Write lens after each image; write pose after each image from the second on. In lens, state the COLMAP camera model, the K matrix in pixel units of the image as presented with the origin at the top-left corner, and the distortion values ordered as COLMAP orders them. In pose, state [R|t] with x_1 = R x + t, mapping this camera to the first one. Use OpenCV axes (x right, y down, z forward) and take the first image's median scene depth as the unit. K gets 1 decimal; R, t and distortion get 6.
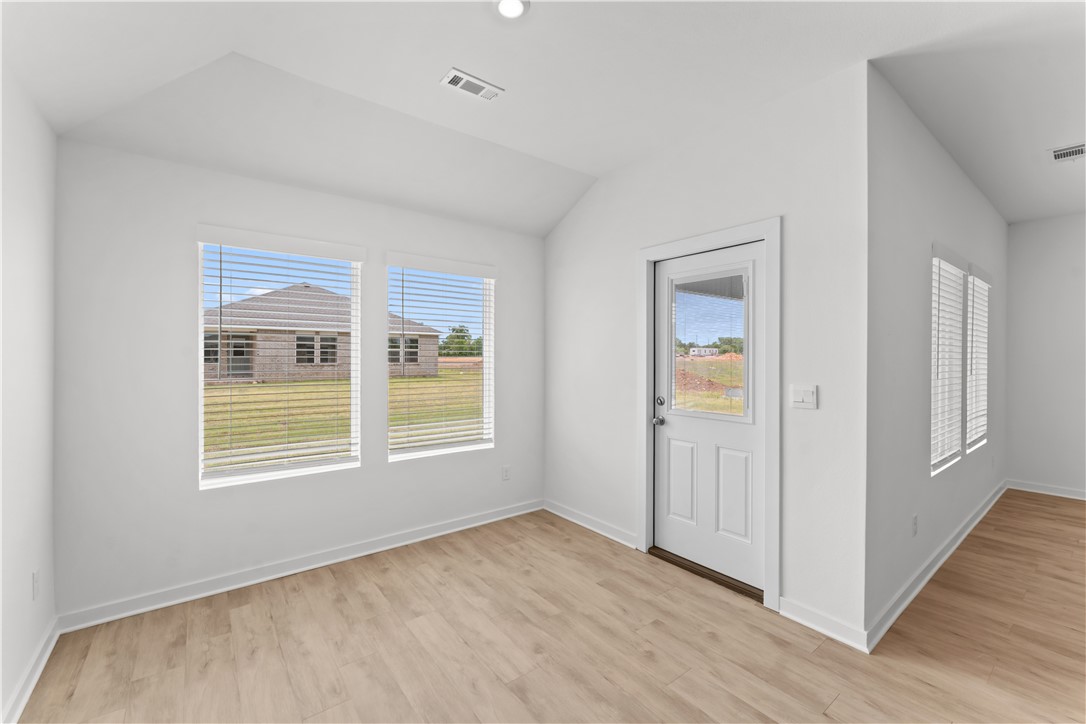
lens RADIAL K [[443.0, 0, 535.4], [0, 443.0, 357.7], [0, 0, 1]] dist [-0.001270, -0.000360]
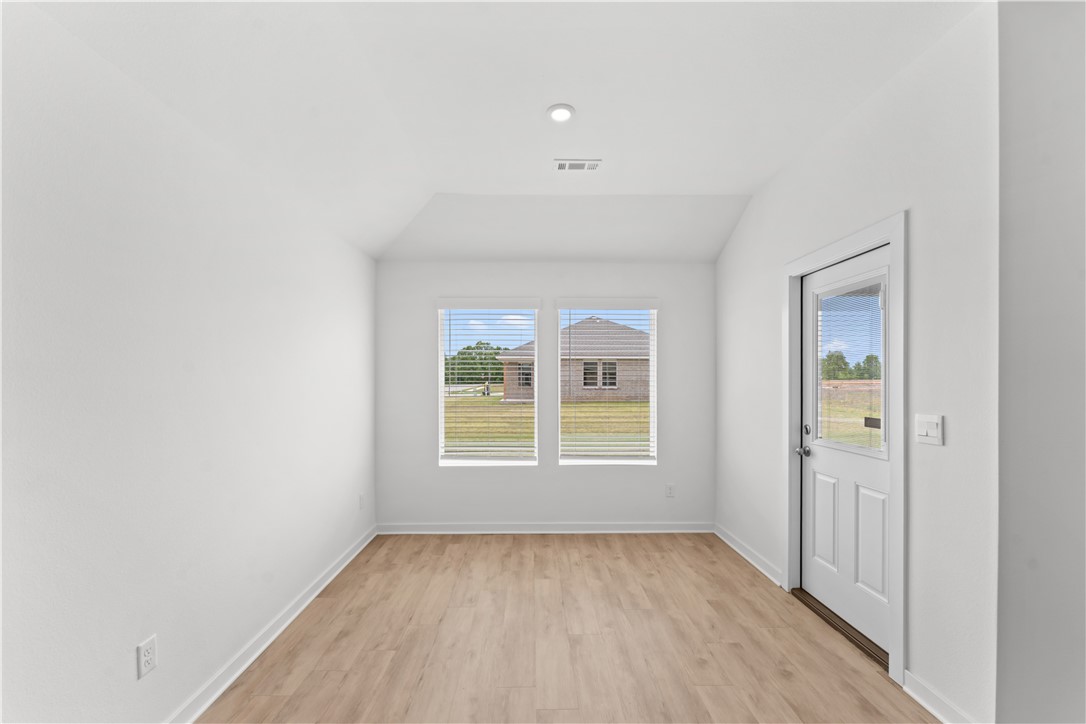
lens RADIAL K [[446.4, 0, 538.6], [0, 446.4, 382.1], [0, 0, 1]] dist [-0.001211, -0.000291]
pose [[0.806878, -0.000965, -0.590718, 0.434931], [0.001158, 0.999999, -0.000052, 0.000530], [0.590717, -0.000642, 0.806878, -0.070070]]
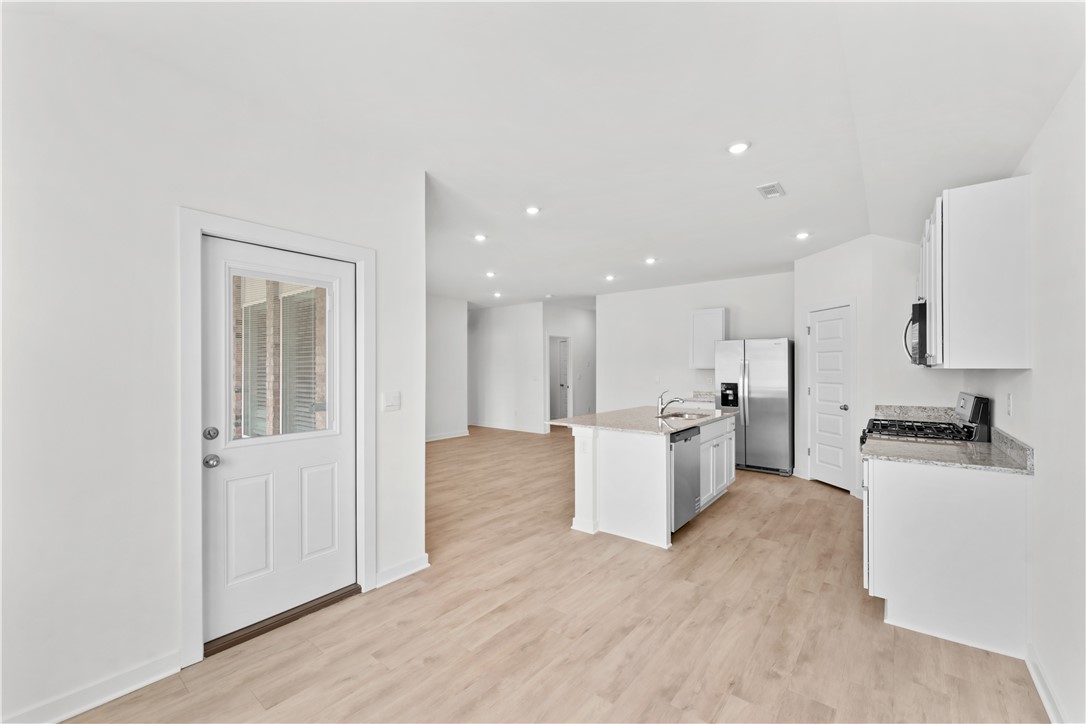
lens RADIAL K [[437.9, 0, 539.8], [0, 437.9, 367.1], [0, 0, 1]] dist [-0.000432, -0.000323]
pose [[-0.234454, -0.000902, 0.972127, -0.599127], [0.003459, 0.999992, 0.001762, -0.008435], [-0.972121, 0.003776, -0.234449, 0.747936]]
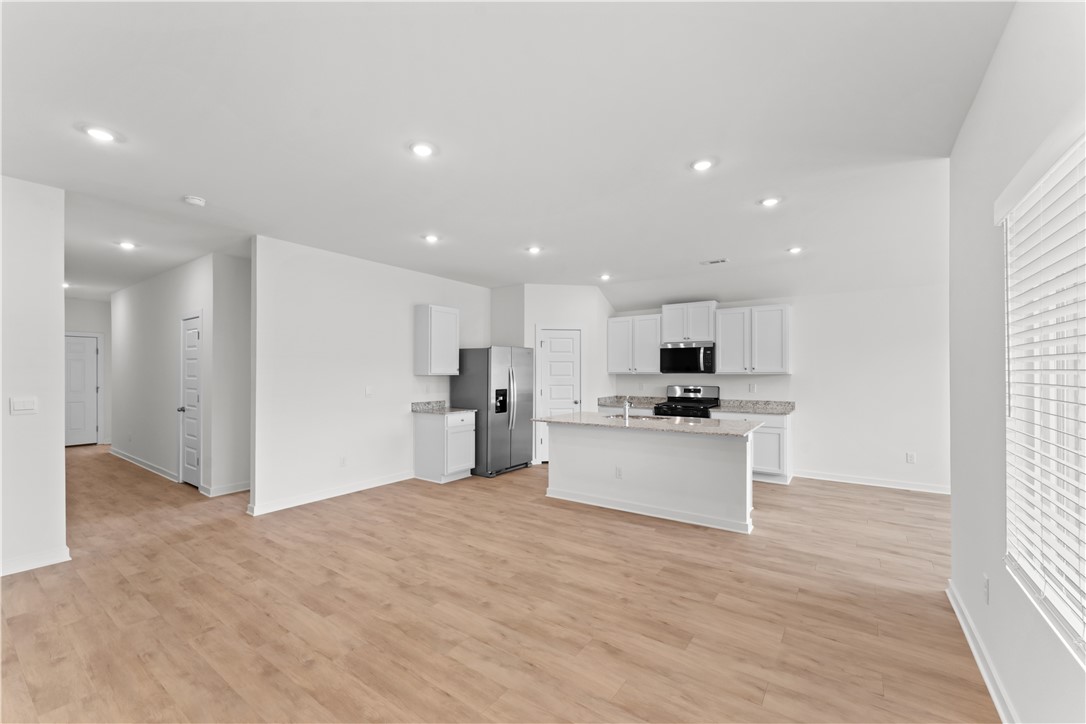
lens RADIAL K [[439.0, 0, 538.5], [0, 439.0, 369.0], [0, 0, 1]] dist [-0.001756, 0.000064]
pose [[-0.956060, -0.003944, -0.293144, 1.807495], [-0.002404, 0.999981, -0.005614, -0.011310], [0.293161, -0.004663, -0.956052, 1.474218]]
